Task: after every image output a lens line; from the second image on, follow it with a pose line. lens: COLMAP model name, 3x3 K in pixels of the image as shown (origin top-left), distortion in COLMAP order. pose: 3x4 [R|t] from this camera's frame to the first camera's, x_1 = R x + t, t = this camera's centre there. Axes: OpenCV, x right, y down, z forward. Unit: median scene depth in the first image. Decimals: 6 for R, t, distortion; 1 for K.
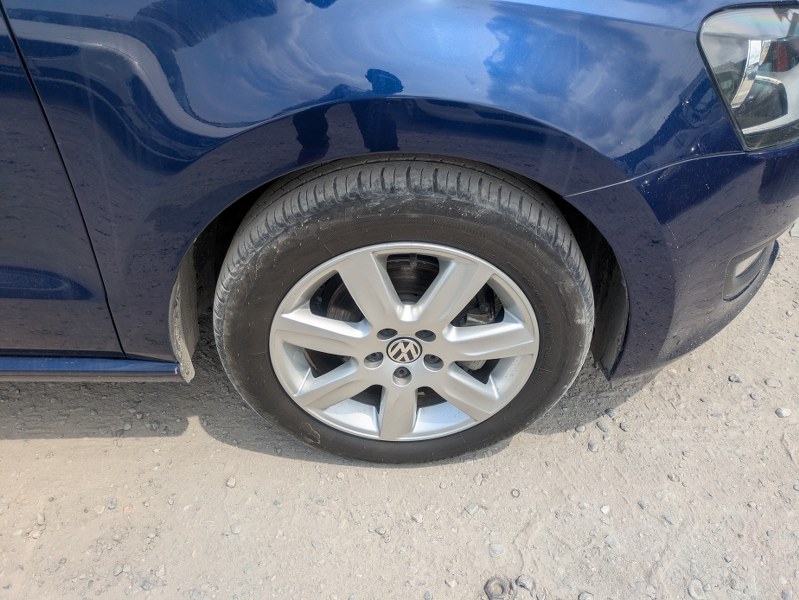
lens RADIAL K [[592.6, 0, 397.5], [0, 592.6, 298.3], [0, 0, 1]] dist [0.073833, -0.067043]
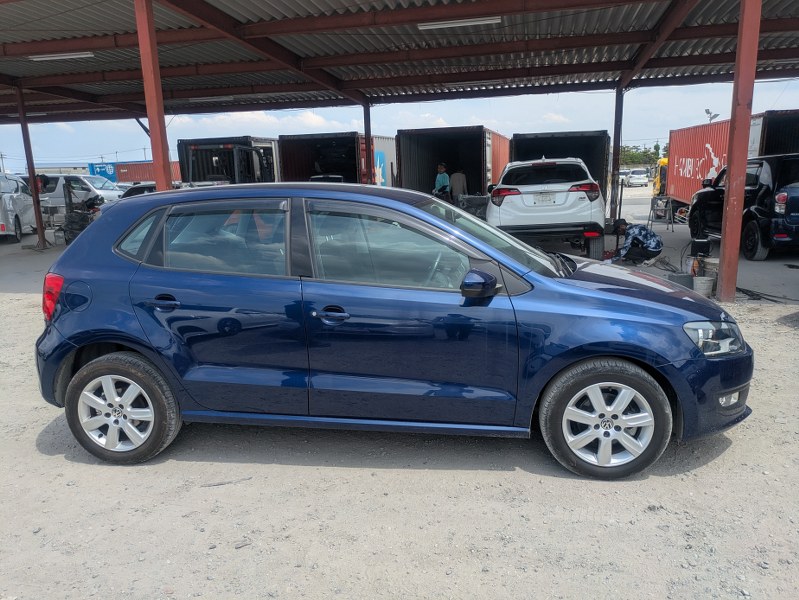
lens RADIAL K [[601.2, 0, 393.4], [0, 601.2, 291.5], [0, 0, 1]] dist [0.064847, -0.073320]
pose [[0.992070, -0.019016, -0.124242, -0.675562], [-0.042930, 0.877776, -0.477144, 1.023218], [0.118130, 0.478694, 0.869999, -2.145204]]
